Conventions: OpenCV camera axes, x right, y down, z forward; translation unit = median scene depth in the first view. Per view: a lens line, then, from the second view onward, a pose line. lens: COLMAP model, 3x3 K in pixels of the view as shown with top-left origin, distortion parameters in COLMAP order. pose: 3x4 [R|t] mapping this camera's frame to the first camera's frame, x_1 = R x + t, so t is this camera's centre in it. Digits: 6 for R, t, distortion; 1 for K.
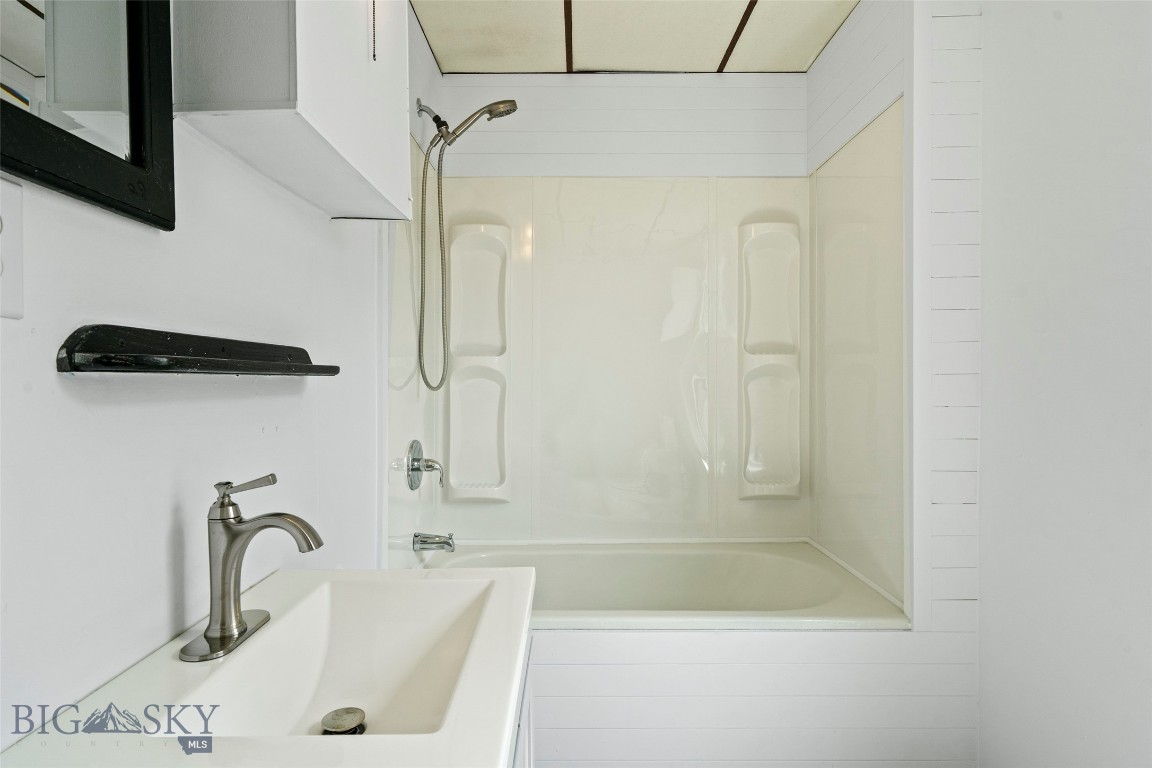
lens RADIAL K [[631.5, 0, 576.0], [0, 631.5, 389.9], [0, 0, 1]] dist [-0.002459, -0.000337]
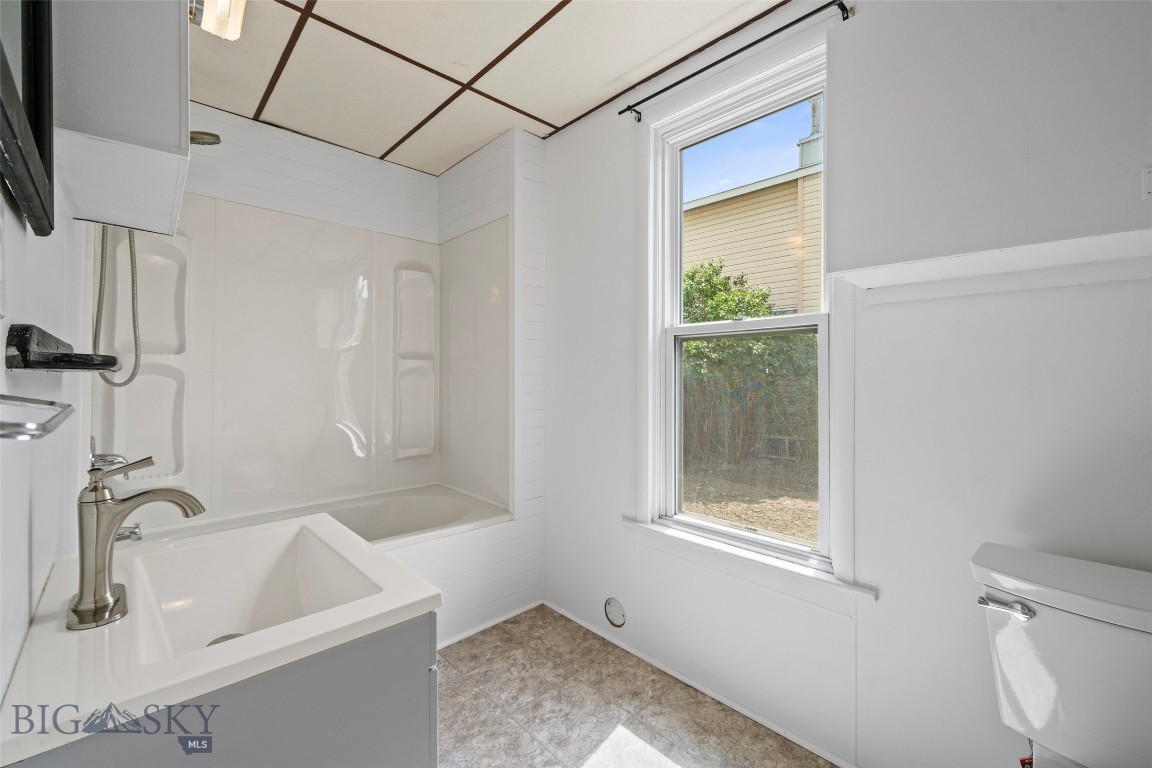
lens RADIAL K [[472.5, 0, 576.5], [0, 472.5, 379.3], [0, 0, 1]] dist [-0.001526, 0.000183]
pose [[0.731074, 0.000332, 0.682298, -0.189187], [0.007507, 0.999935, -0.008530, 0.001112], [-0.682257, 0.011358, 0.731025, -0.068929]]
